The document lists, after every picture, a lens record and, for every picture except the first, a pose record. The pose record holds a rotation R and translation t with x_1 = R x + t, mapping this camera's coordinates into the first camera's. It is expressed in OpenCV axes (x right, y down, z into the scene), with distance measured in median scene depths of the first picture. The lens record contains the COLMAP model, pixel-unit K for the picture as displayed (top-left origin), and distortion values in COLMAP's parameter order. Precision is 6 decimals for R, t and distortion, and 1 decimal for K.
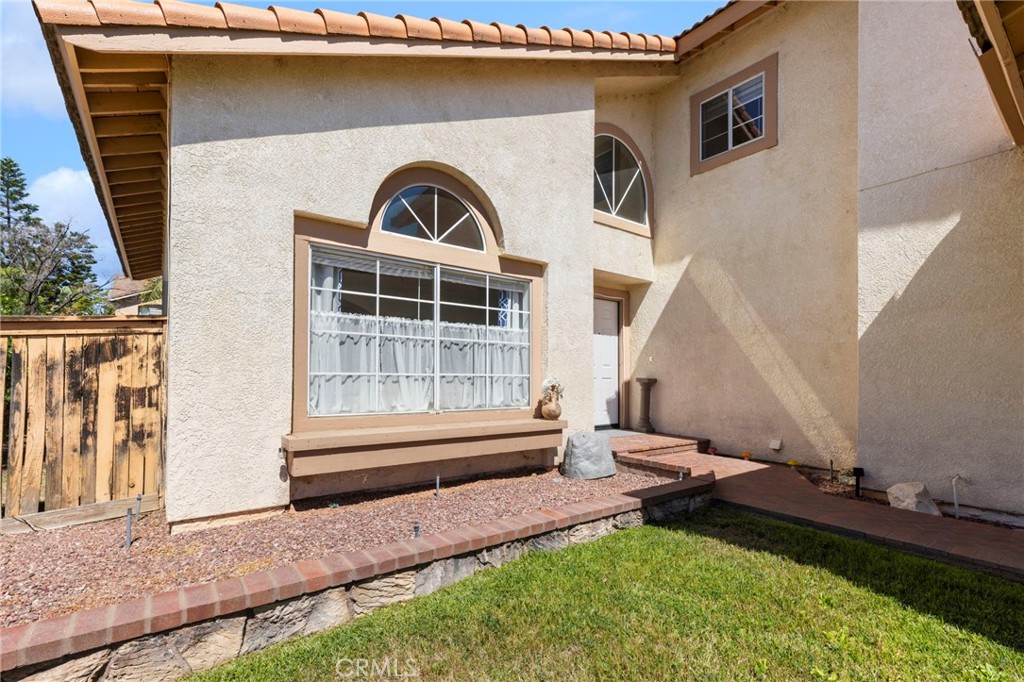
lens RADIAL K [[461.9, 0, 509.4], [0, 461.9, 370.6], [0, 0, 1]] dist [0.005241, 0.000577]
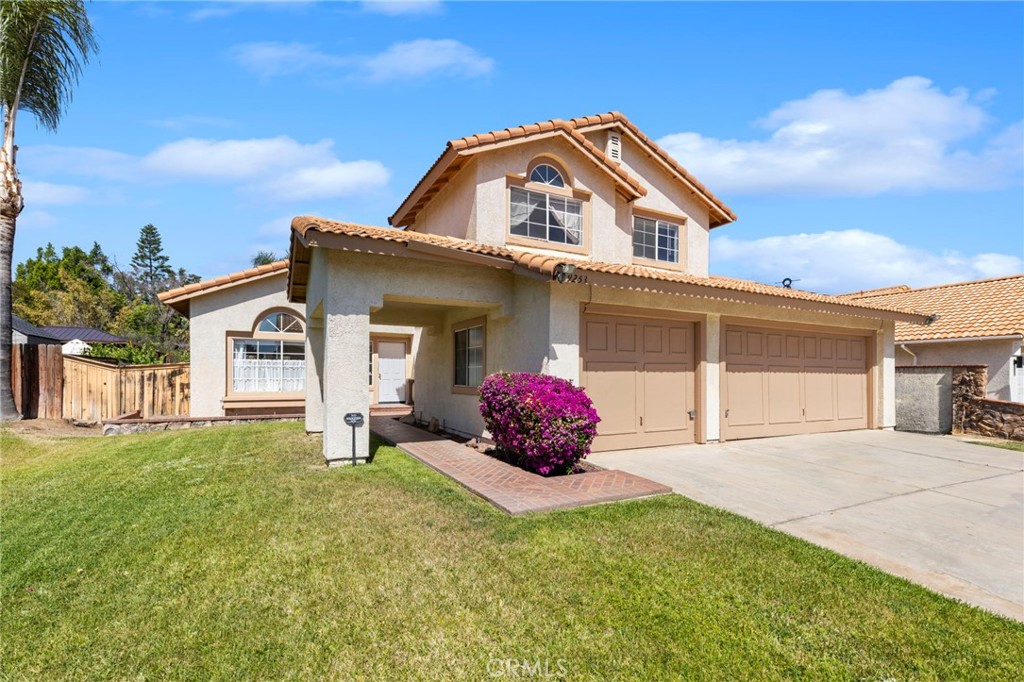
lens RADIAL K [[461.9, 0, 510.8], [0, 461.9, 374.1], [0, 0, 1]] dist [0.005241, 0.000577]
pose [[0.986765, -0.007539, -0.161980, 1.989373], [0.008450, 0.999952, 0.004938, -0.025612], [0.161935, -0.006242, 0.986782, -1.865212]]
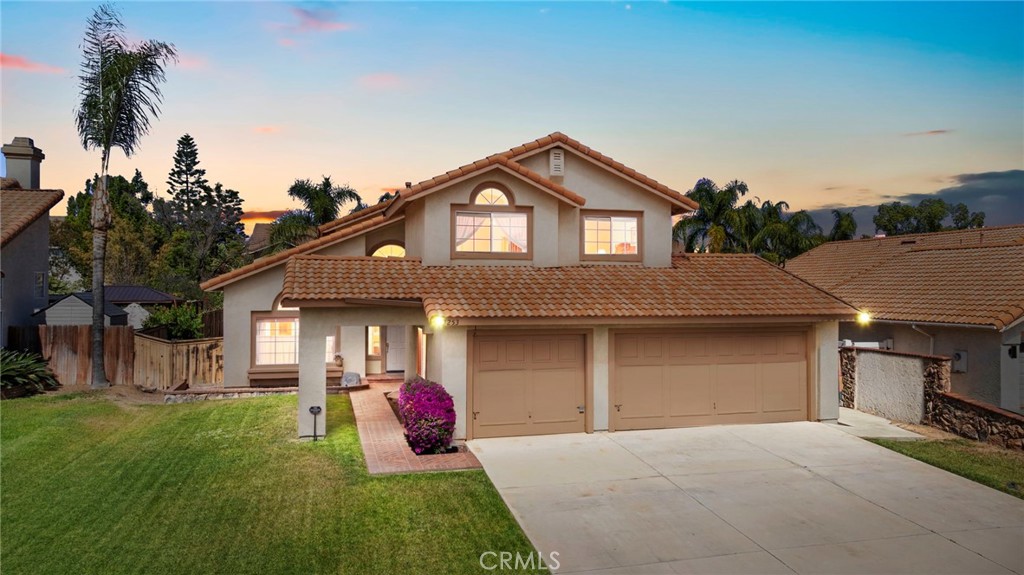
lens RADIAL K [[702.4, 0, 512.5], [0, 702.4, 269.2], [0, 0, 1]] dist [-0.026736, 0.005270]
pose [[0.928317, -0.018223, -0.371344, 3.515309], [0.011642, 0.999733, -0.019957, -0.514727], [0.371608, 0.014203, 0.928281, -3.403087]]
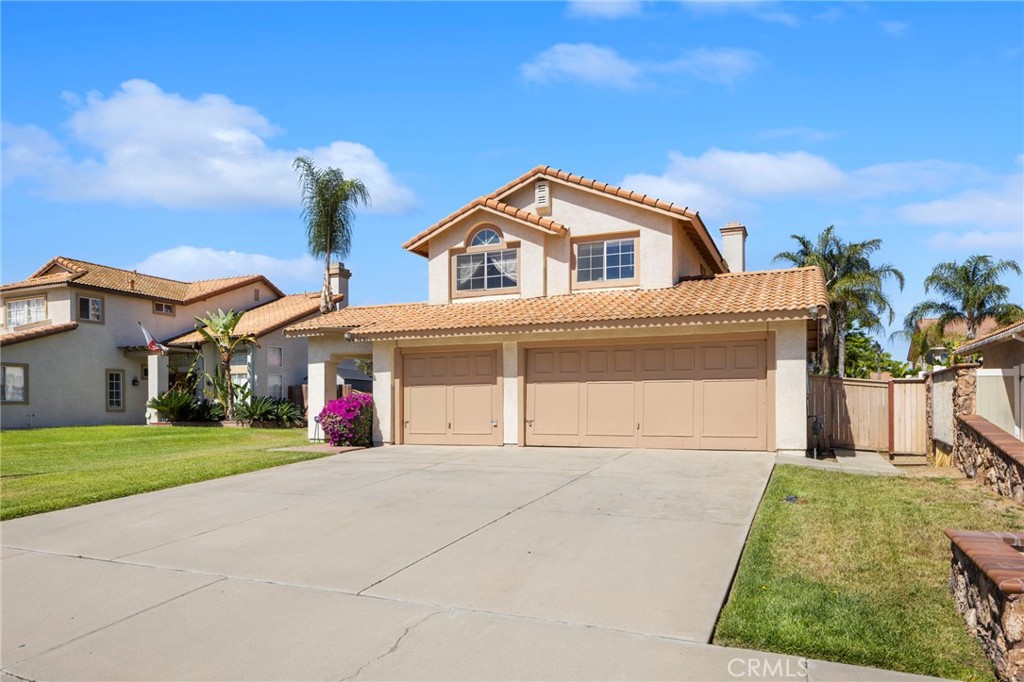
lens RADIAL K [[672.0, 0, 523.3], [0, 672.0, 403.9], [0, 0, 1]] dist [-0.009877, -0.003457]
pose [[0.513891, -0.021346, -0.857590, 5.727030], [0.020430, 0.999711, -0.012641, 0.113036], [0.857612, -0.011025, 0.514179, -1.527774]]
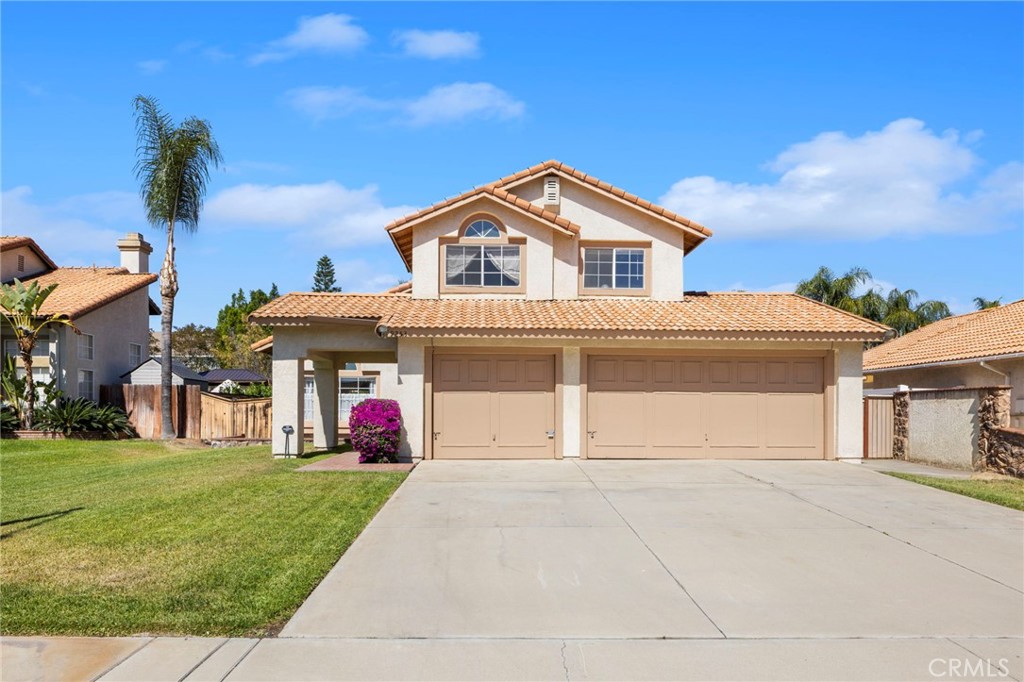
lens RADIAL K [[672.0, 0, 511.6], [0, 672.0, 416.8], [0, 0, 1]] dist [-0.009877, -0.003457]
pose [[0.823102, -0.007622, -0.567842, 4.228727], [0.012582, 0.999909, 0.004816, 0.060117], [0.567754, -0.011108, 0.823123, -2.679907]]
